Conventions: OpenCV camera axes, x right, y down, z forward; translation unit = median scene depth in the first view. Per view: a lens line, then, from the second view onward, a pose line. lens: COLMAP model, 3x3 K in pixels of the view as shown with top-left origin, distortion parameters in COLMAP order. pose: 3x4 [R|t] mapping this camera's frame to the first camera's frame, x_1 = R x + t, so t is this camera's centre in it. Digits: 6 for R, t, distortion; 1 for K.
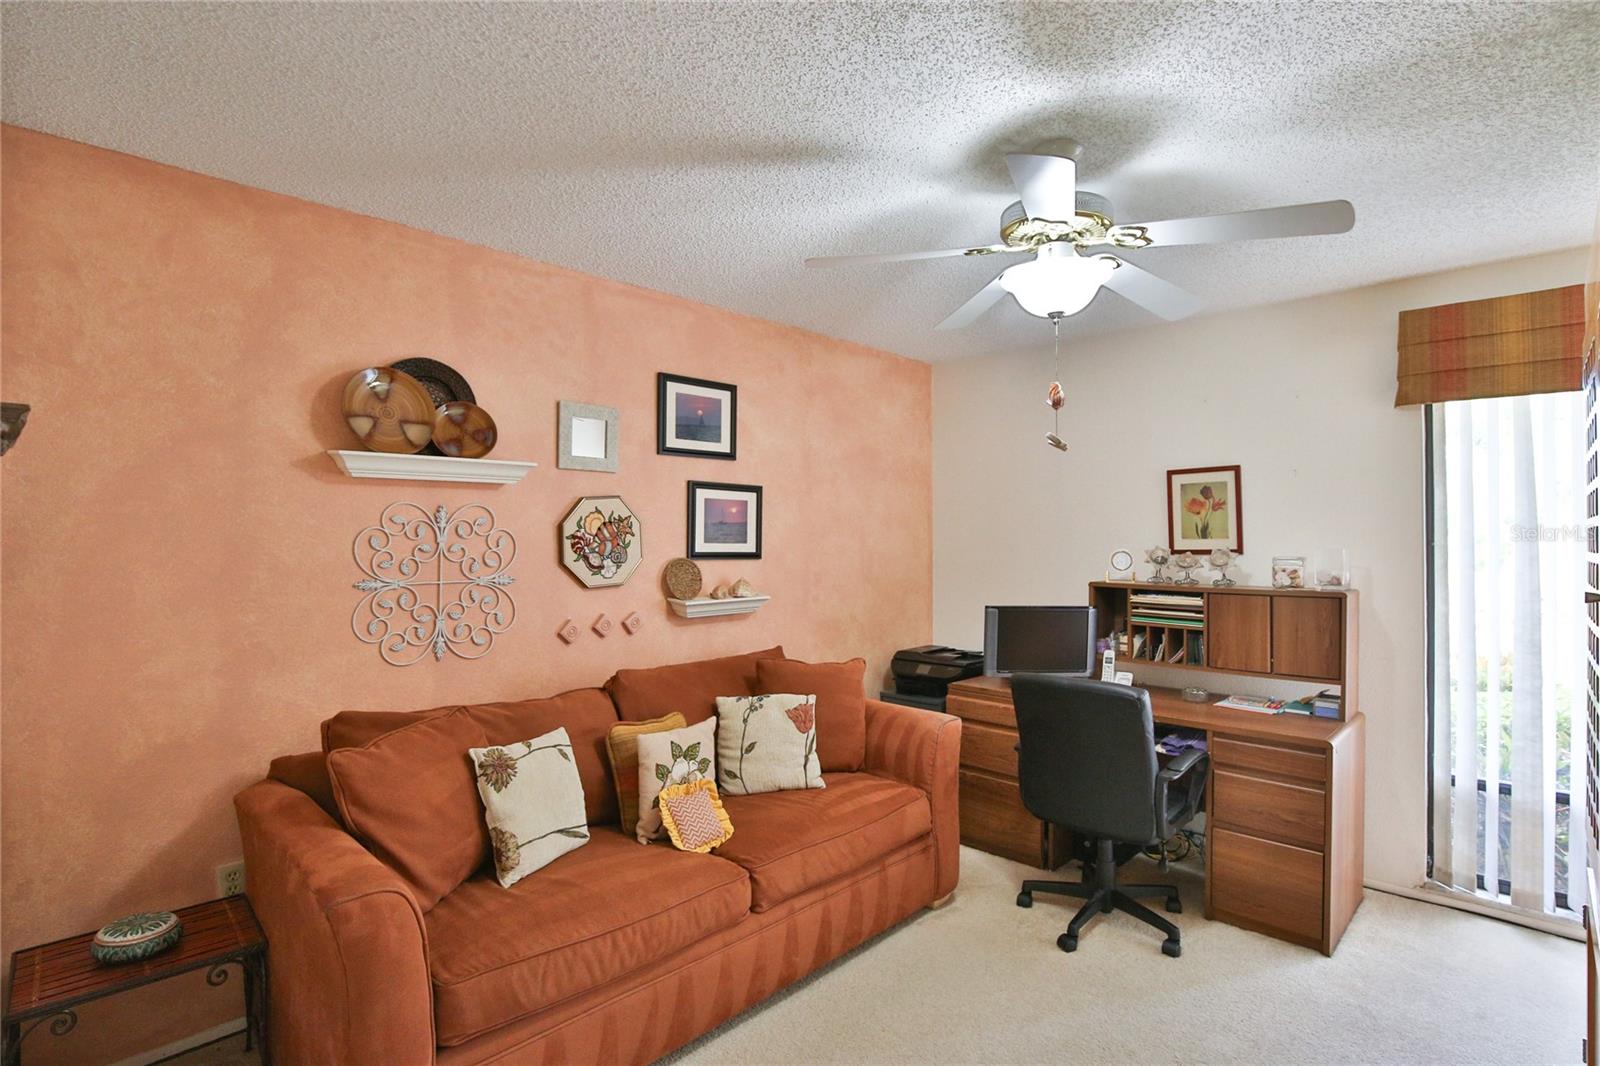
lens RADIAL K [[775.1, 0, 801.6], [0, 775.1, 535.0], [0, 0, 1]] dist [-0.031477, 0.004602]
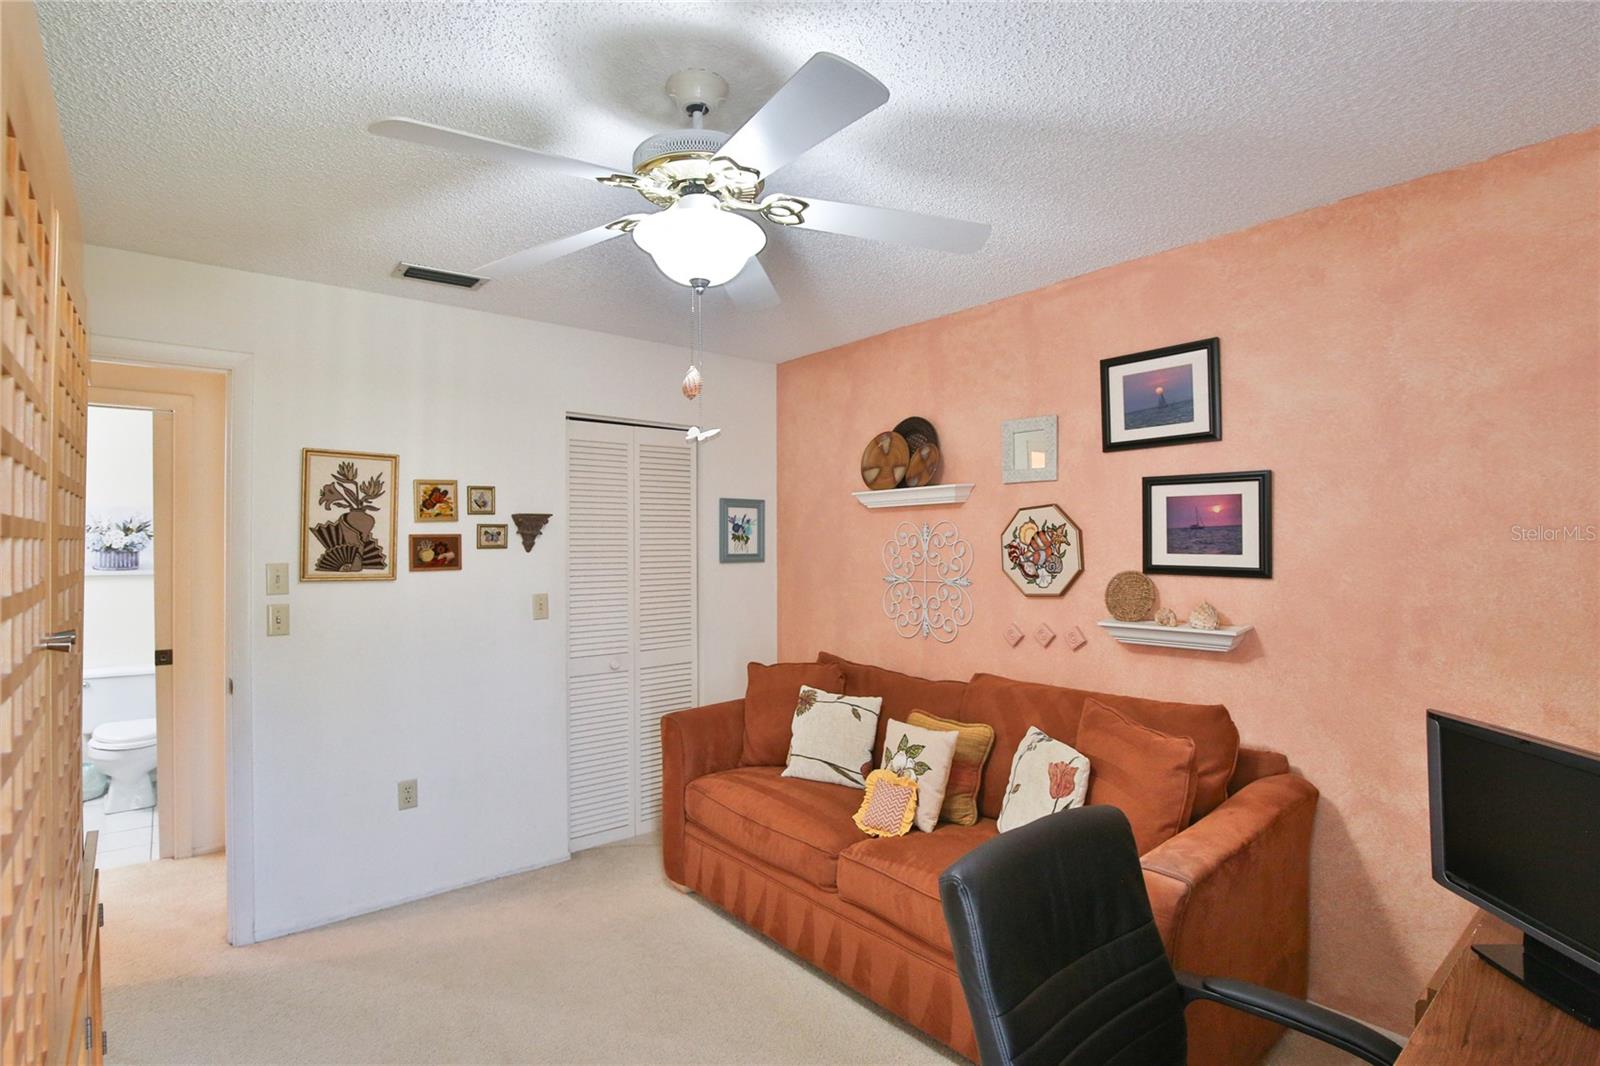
lens RADIAL K [[775.1, 0, 804.6], [0, 775.1, 528.4], [0, 0, 1]] dist [-0.031477, 0.004602]
pose [[-0.088107, -0.018842, -0.995933, 0.756568], [0.009501, 0.999760, -0.019755, -0.003770], [0.996066, -0.011203, -0.087906, 0.770322]]
